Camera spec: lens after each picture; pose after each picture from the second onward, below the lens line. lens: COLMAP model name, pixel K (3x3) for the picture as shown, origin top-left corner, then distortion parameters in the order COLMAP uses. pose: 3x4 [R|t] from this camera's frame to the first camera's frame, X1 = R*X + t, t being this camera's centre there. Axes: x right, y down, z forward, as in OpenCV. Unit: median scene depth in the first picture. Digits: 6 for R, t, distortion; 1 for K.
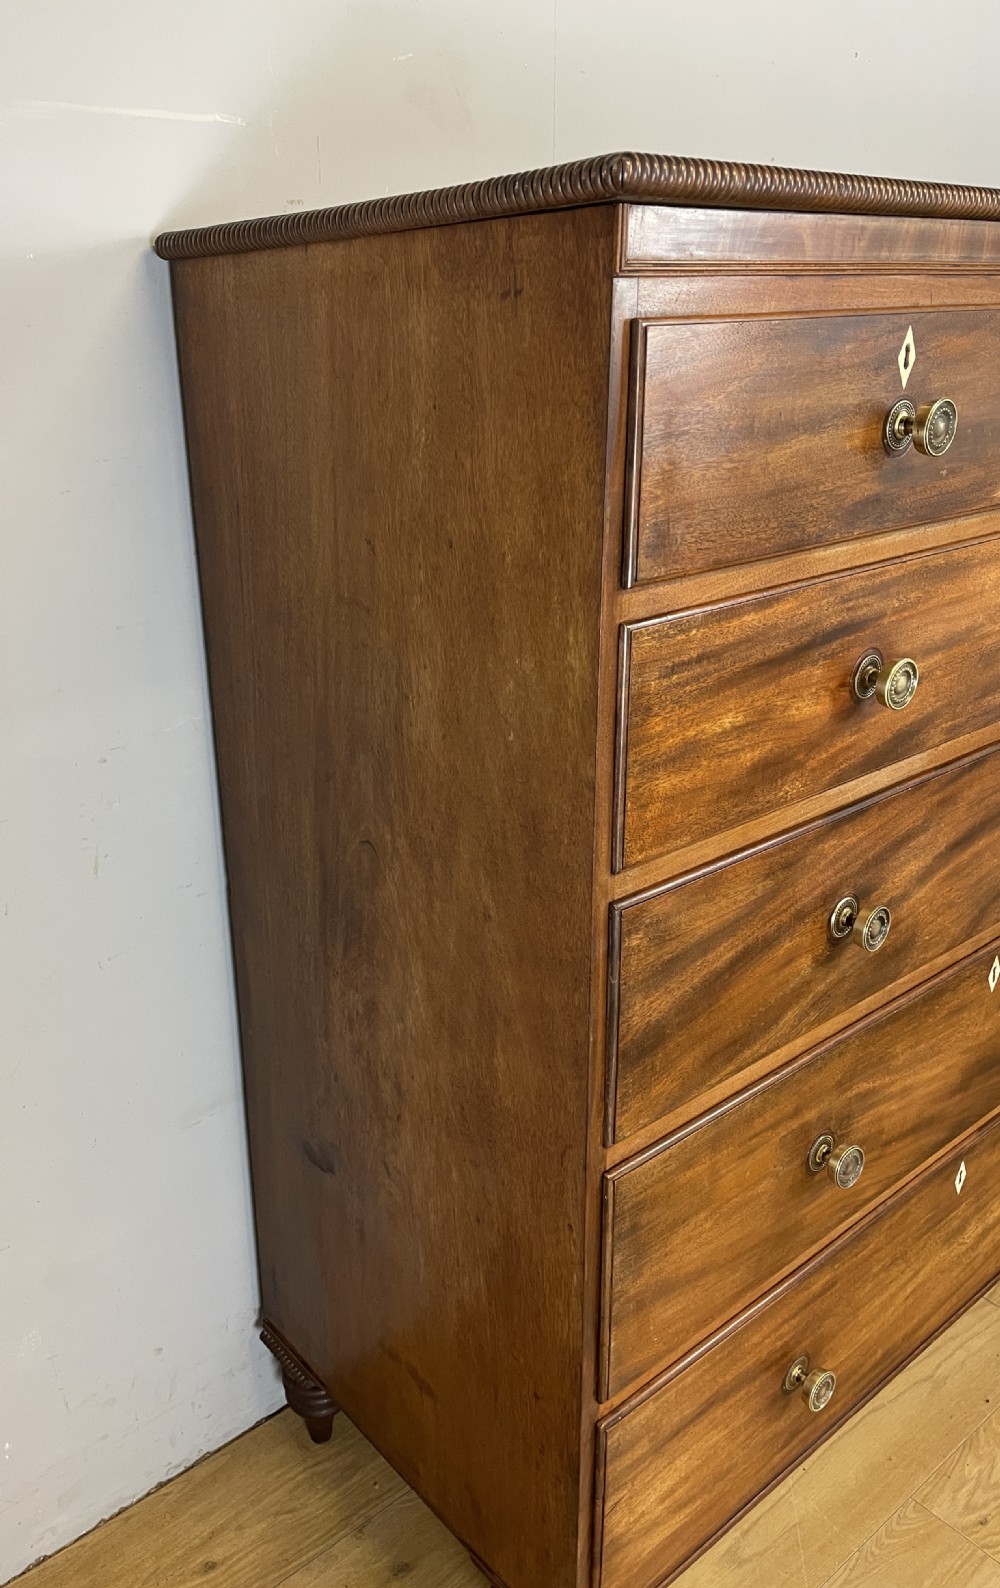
lens RADIAL K [[1205.3, 0, 394.5], [0, 1205.3, 778.7], [0, 0, 1]] dist [0.087436, -0.115383]
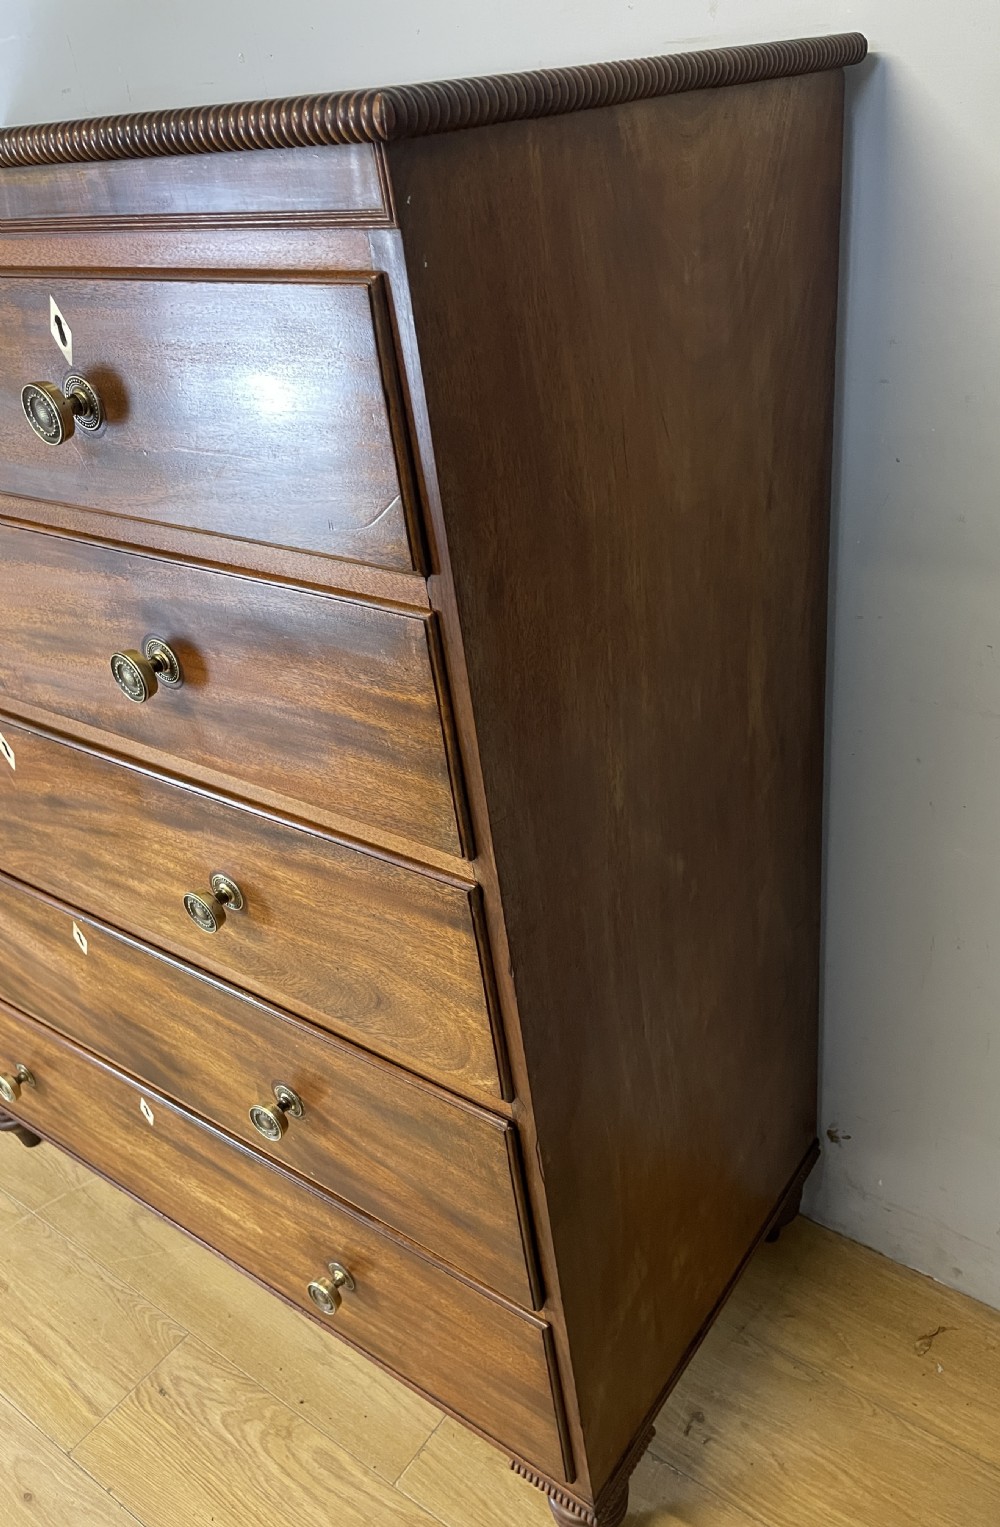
lens RADIAL K [[1161.3, 0, 560.2], [0, 1161.3, 762.6], [0, 0, 1]] dist [0.079183, -0.102434]
pose [[0.295567, 0.486859, -0.821954, 1.729201], [-0.255786, 0.869311, 0.422932, -0.618194], [0.920442, 0.085240, 0.381471, 1.276319]]
